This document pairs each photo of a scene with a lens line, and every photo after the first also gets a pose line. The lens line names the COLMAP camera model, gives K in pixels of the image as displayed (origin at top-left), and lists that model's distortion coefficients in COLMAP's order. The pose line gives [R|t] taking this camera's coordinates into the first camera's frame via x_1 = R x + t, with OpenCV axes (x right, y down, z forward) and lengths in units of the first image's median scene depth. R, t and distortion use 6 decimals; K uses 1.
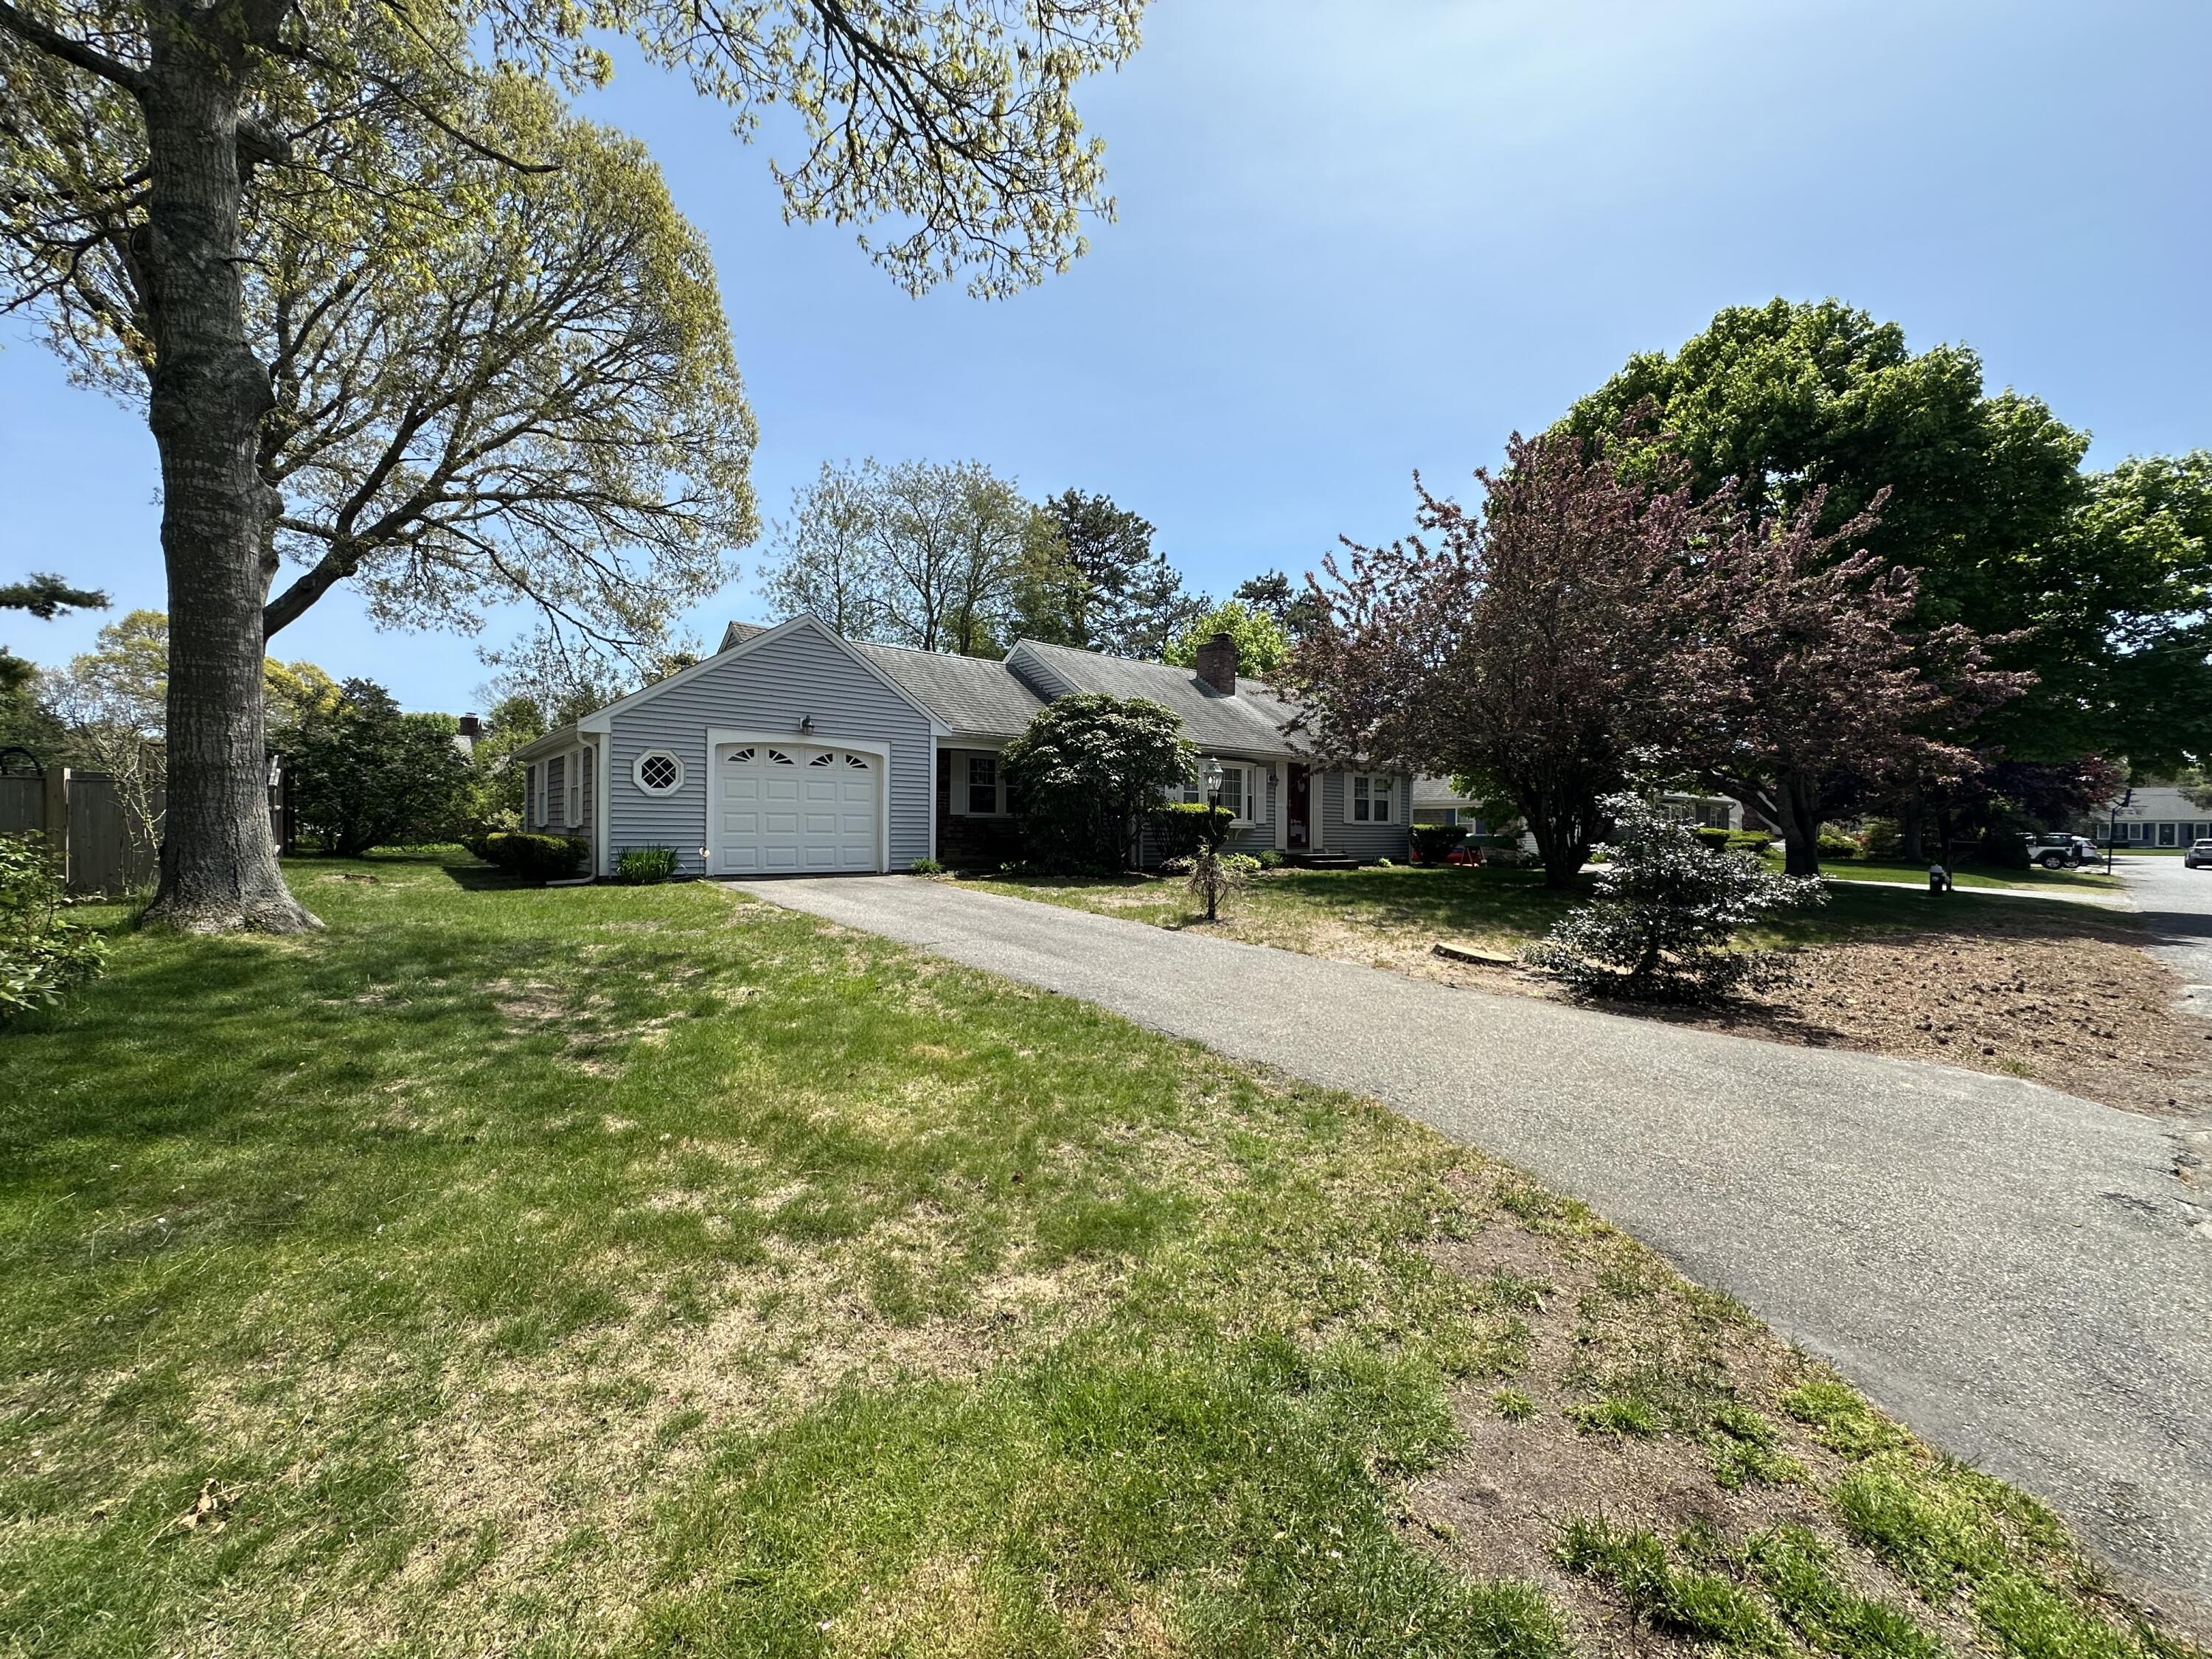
lens RADIAL K [[876.5, 0, 1106.0], [0, 876.5, 829.5], [0, 0, 1]] dist [-0.003647, -0.000604]
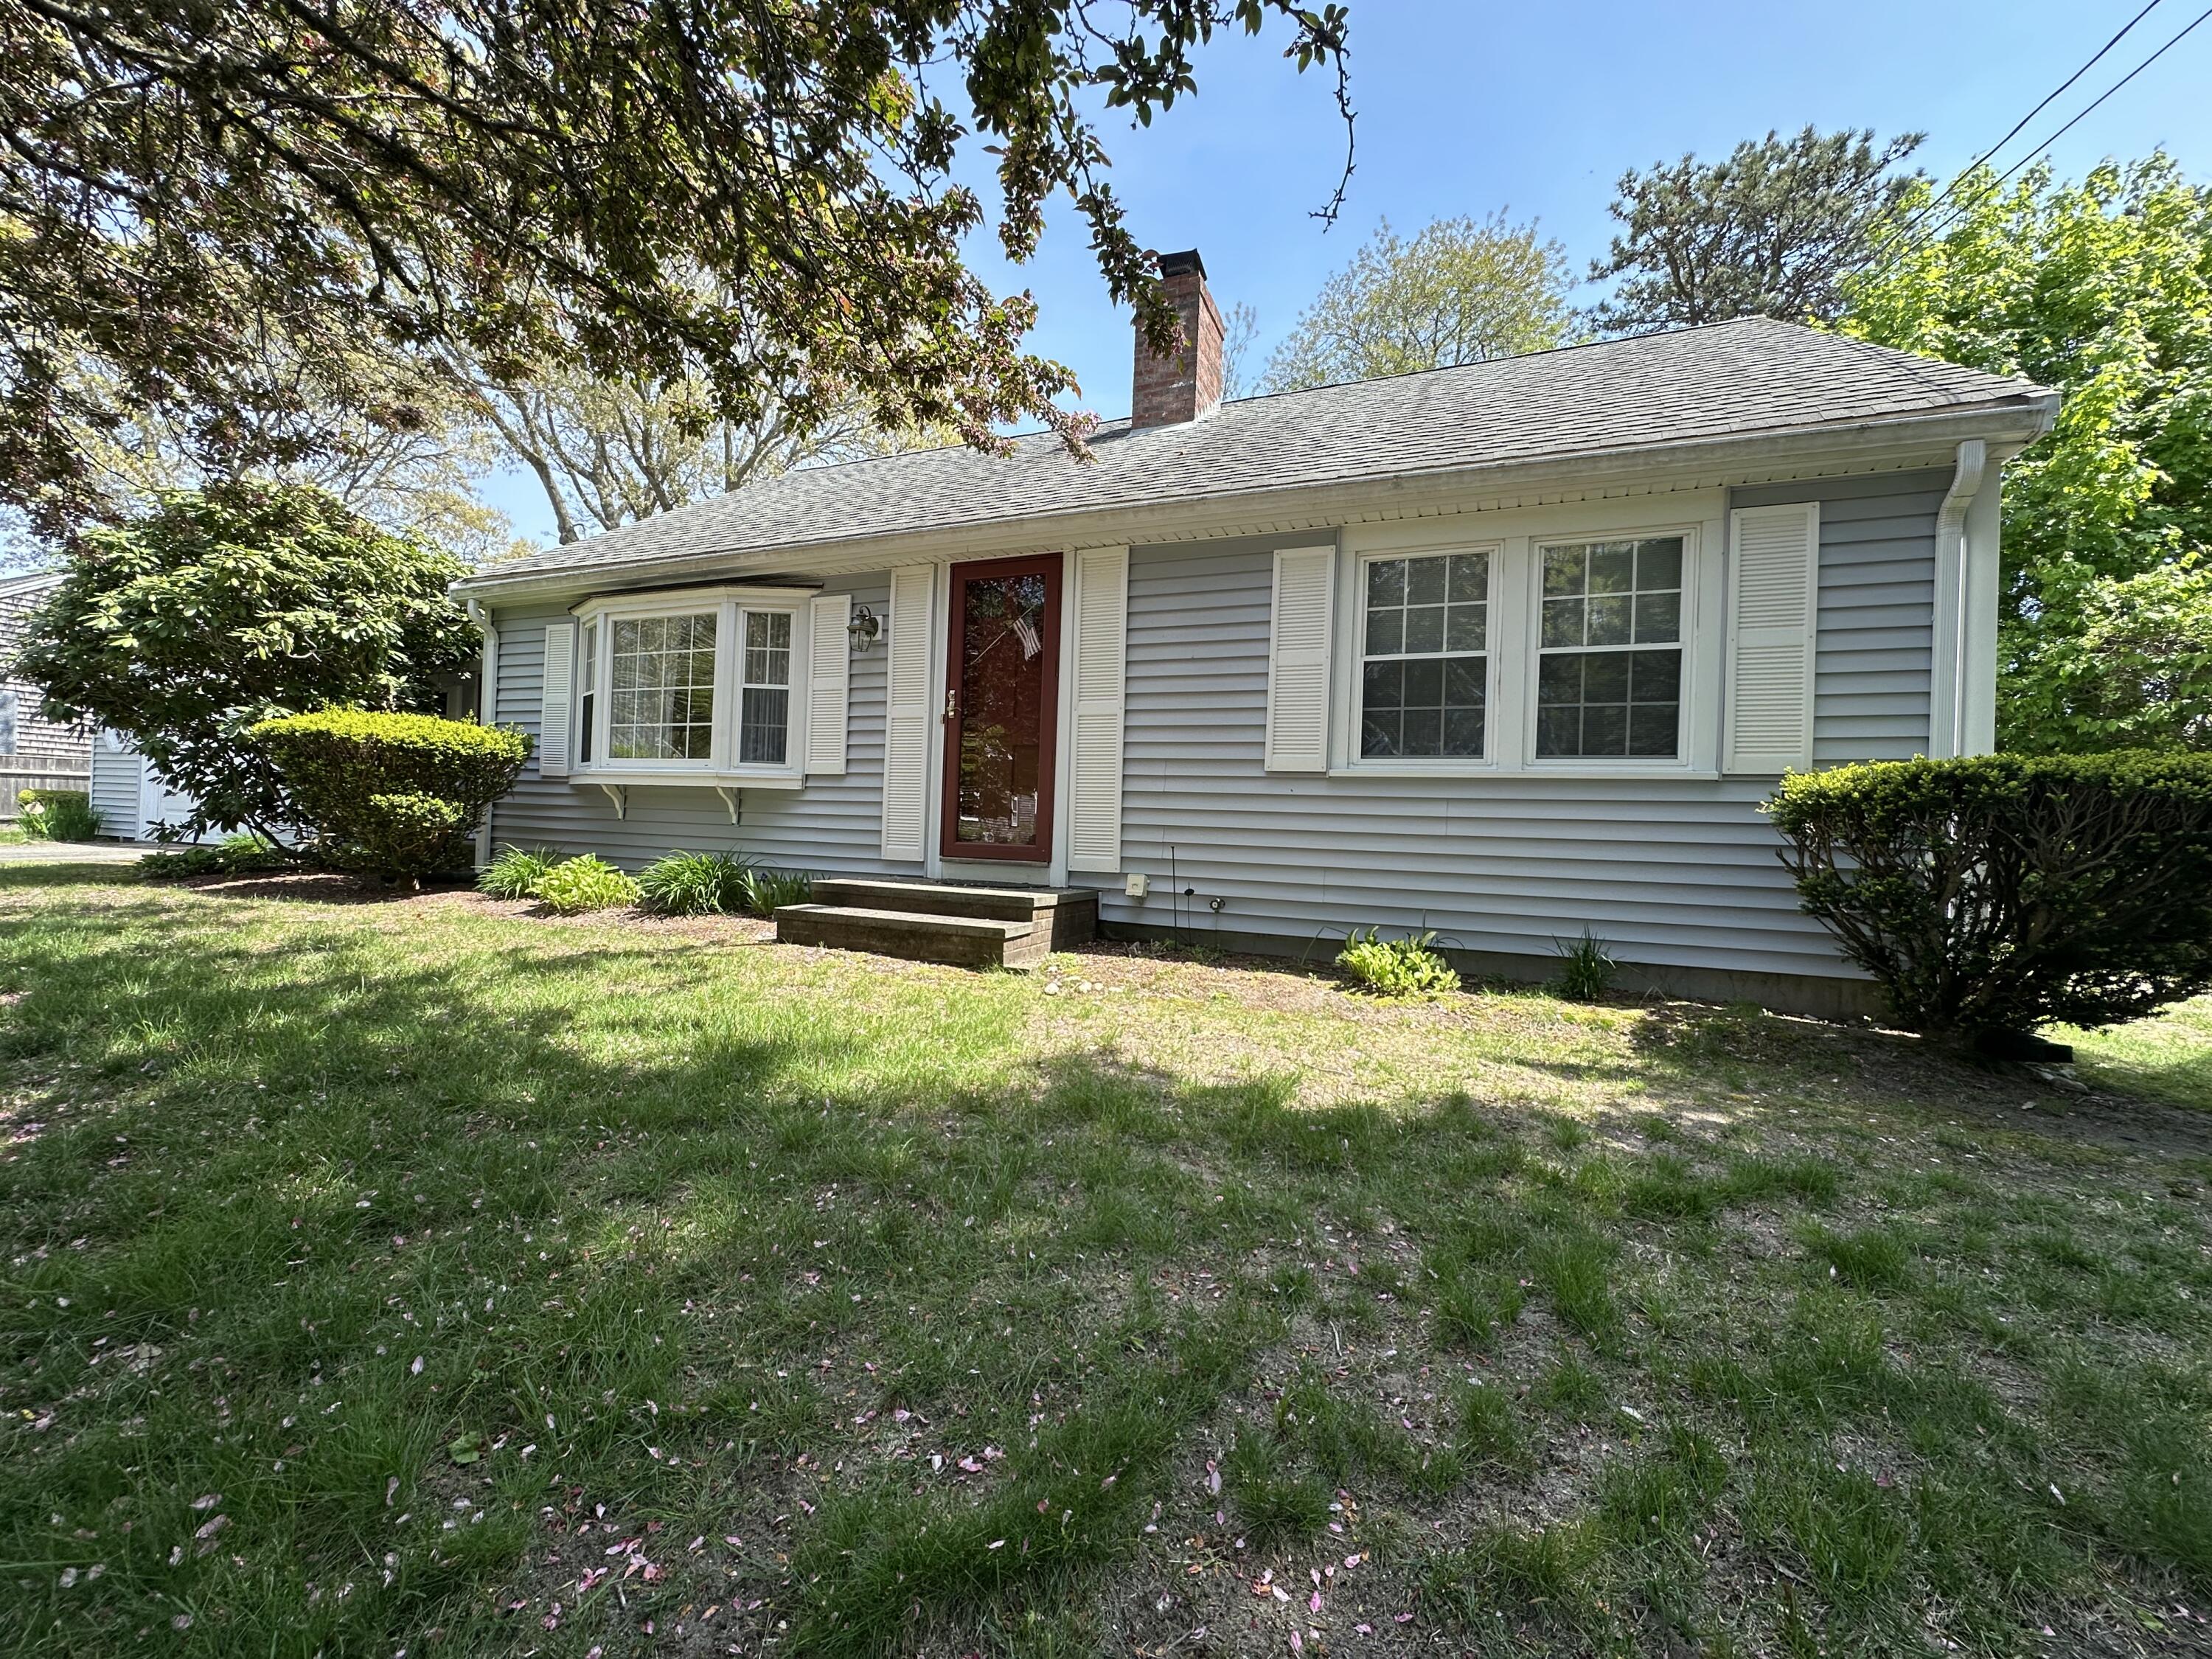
lens RADIAL K [[876.5, 0, 1106.0], [0, 876.5, 829.5], [0, 0, 1]] dist [-0.003647, -0.000604]
pose [[0.456446, 0.007090, -0.889723, 0.548721], [-0.031116, 0.999484, -0.007998, 0.014035], [0.889207, 0.031336, 0.456431, 1.025149]]
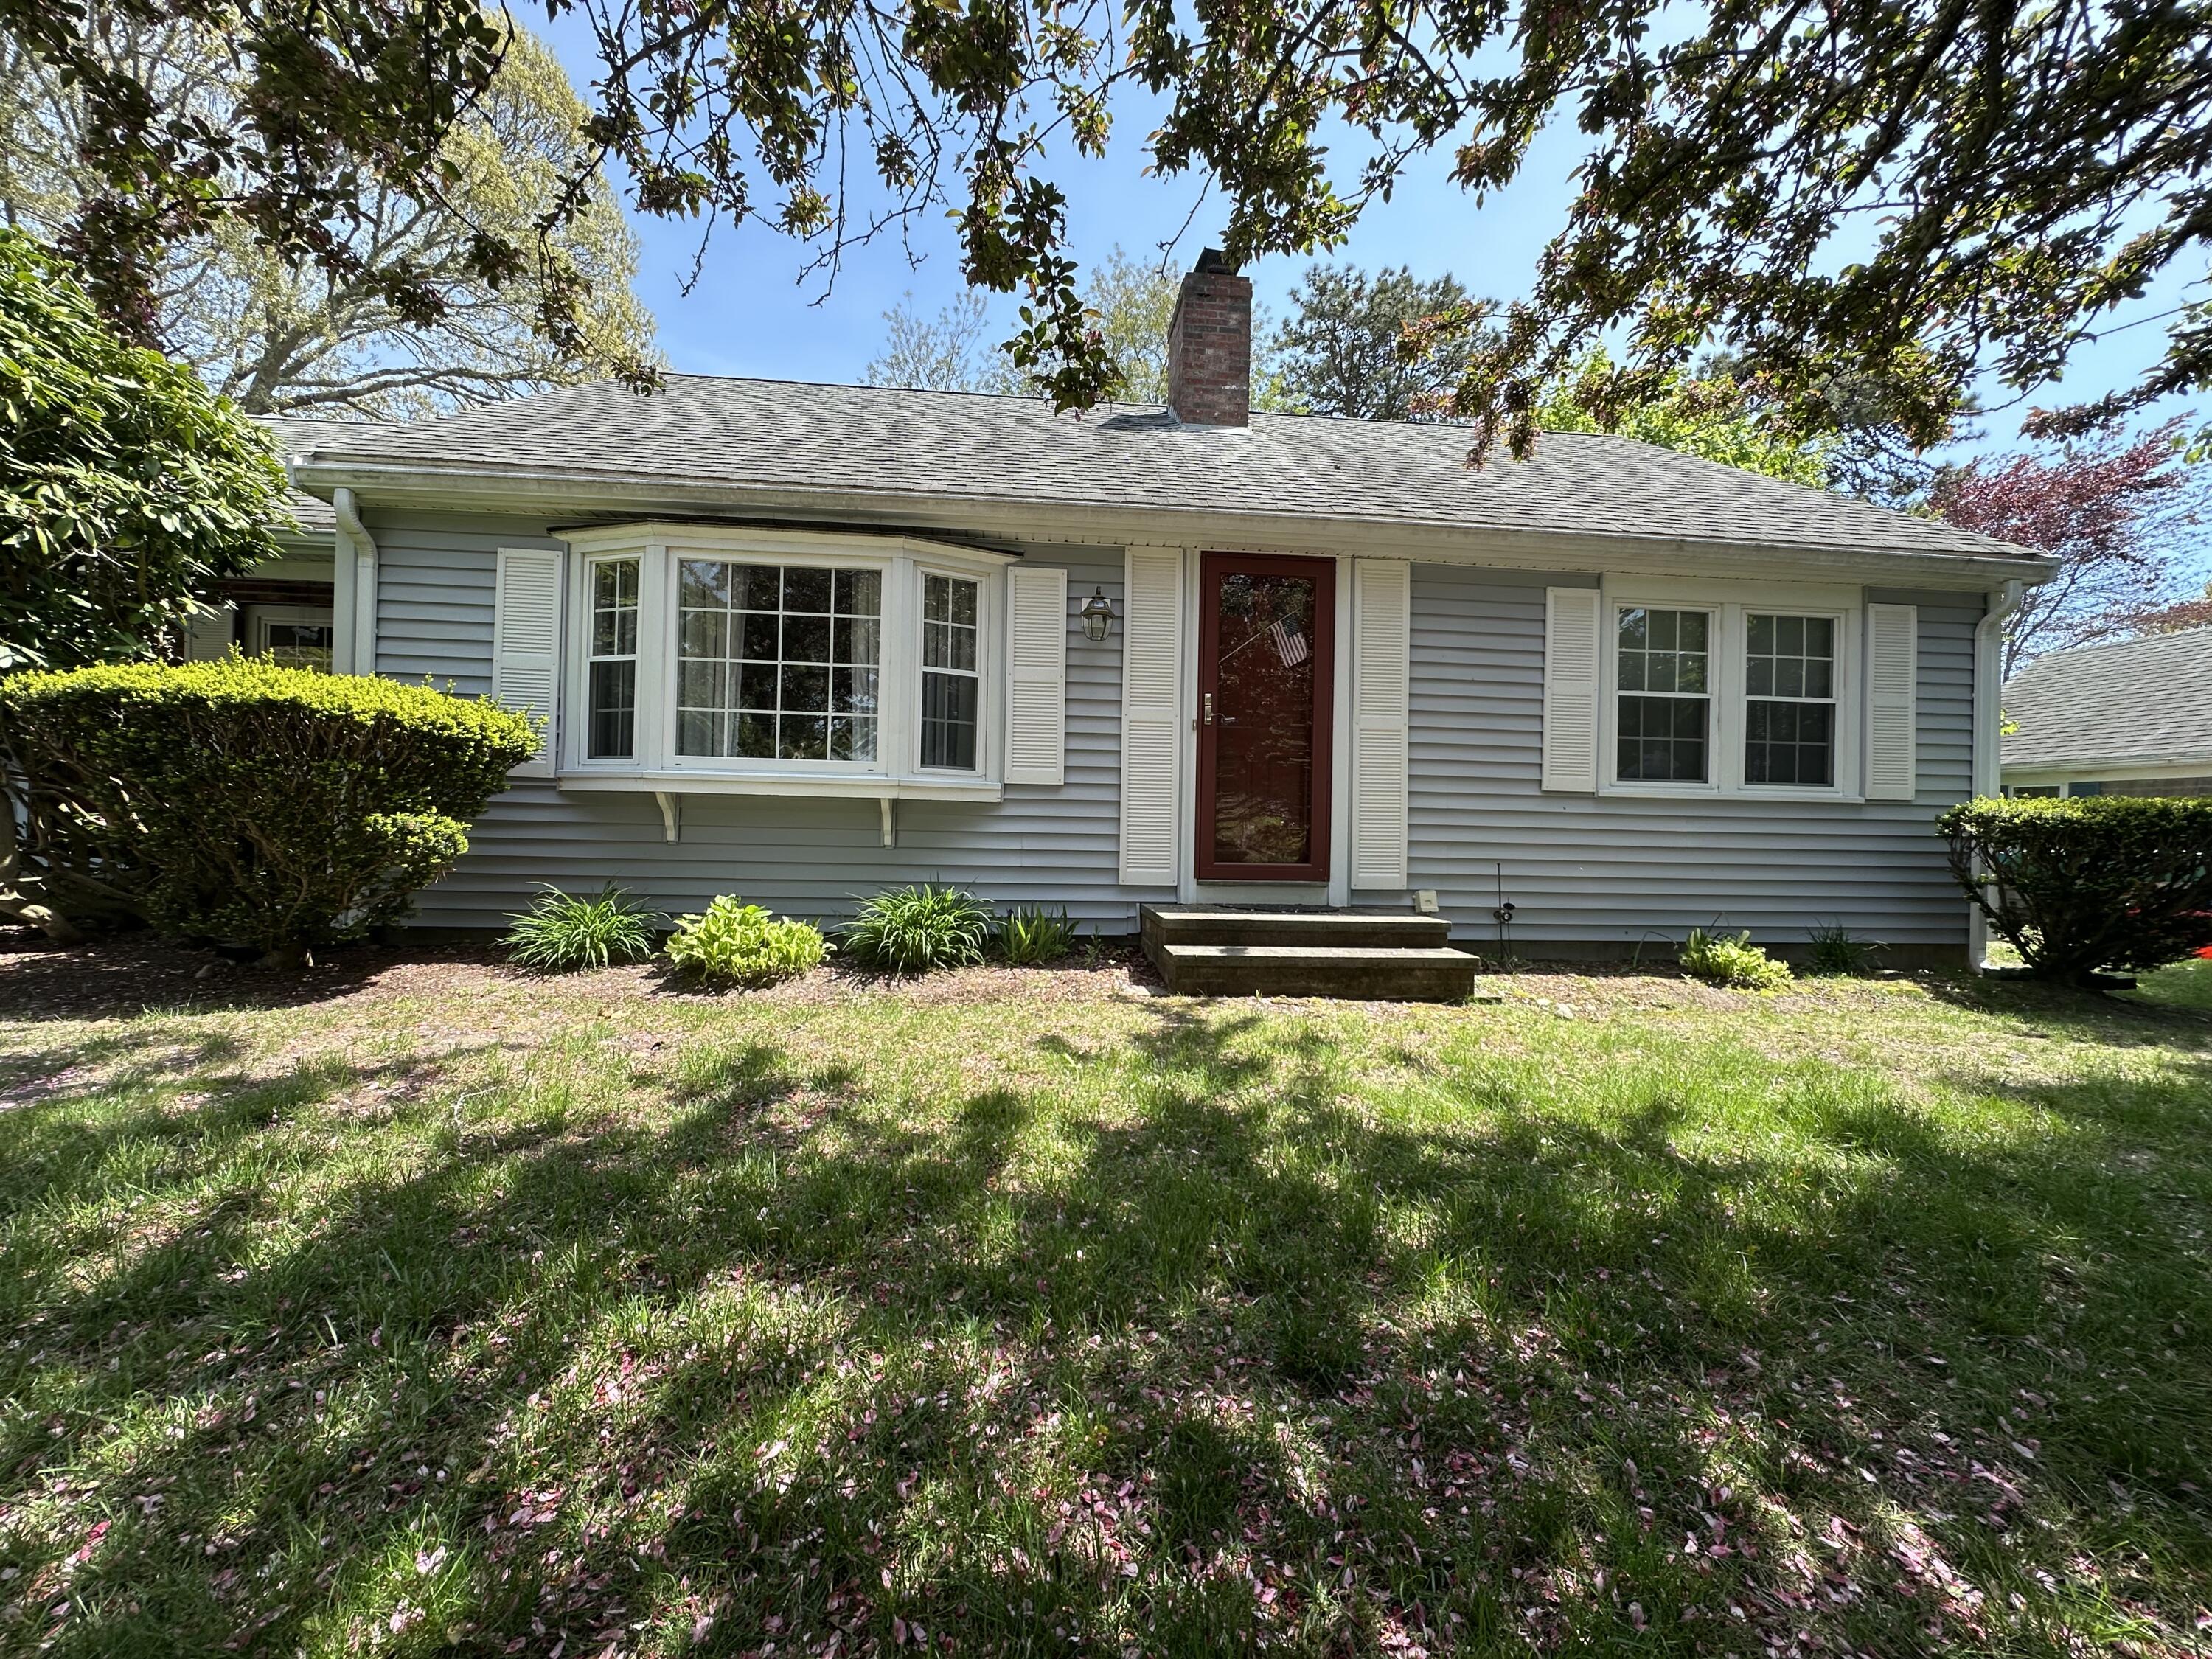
lens RADIAL K [[876.5, 0, 1106.0], [0, 876.5, 829.5], [0, 0, 1]] dist [-0.003647, -0.000604]
pose [[0.822600, 0.007198, -0.568575, 0.372203], [-0.014100, 0.999871, -0.007742, 0.009567], [0.568446, 0.014386, 0.822595, 0.863728]]
